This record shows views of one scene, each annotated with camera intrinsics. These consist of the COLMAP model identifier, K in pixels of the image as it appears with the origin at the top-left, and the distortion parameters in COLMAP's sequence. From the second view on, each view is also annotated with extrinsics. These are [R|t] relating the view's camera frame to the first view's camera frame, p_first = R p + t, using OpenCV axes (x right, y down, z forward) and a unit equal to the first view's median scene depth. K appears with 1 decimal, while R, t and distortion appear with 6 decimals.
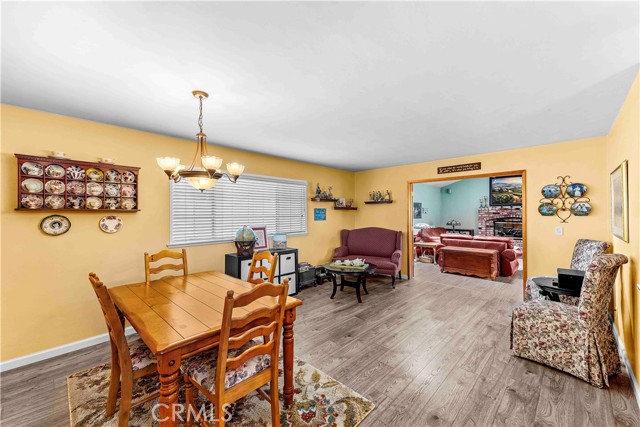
lens RADIAL K [[262.4, 0, 311.3], [0, 262.4, 210.0], [0, 0, 1]] dist [0.013961, -0.005744]
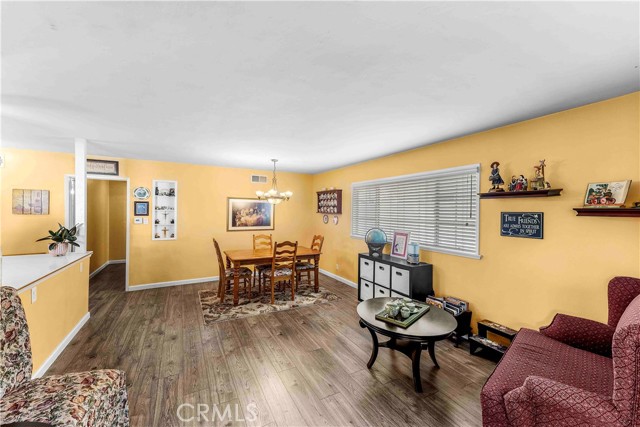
lens RADIAL K [[262.4, 0, 326.7], [0, 262.4, 212.8], [0, 0, 1]] dist [0.013961, -0.005744]
pose [[-0.286526, 0.012772, -0.957987, 1.033538], [0.004270, 0.999918, 0.012054, -0.021121], [0.958063, -0.000637, -0.286557, 1.392118]]
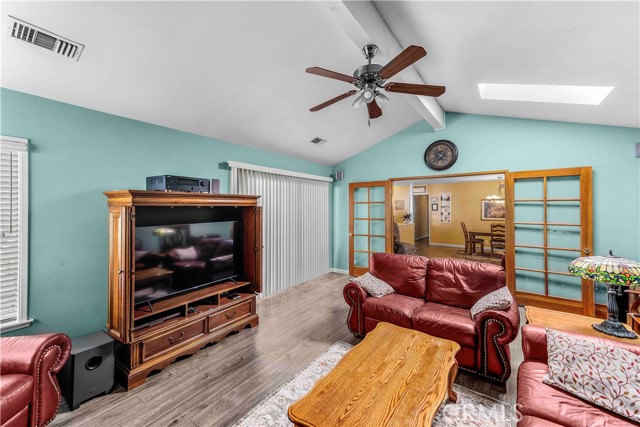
lens RADIAL K [[262.4, 0, 319.9], [0, 262.4, 209.1], [0, 0, 1]] dist [0.013961, -0.005744]
pose [[-0.986966, 0.010107, -0.160610, 1.923803], [0.010809, 0.999935, -0.003494, -0.009466], [0.160564, -0.005185, -0.987012, 3.155387]]
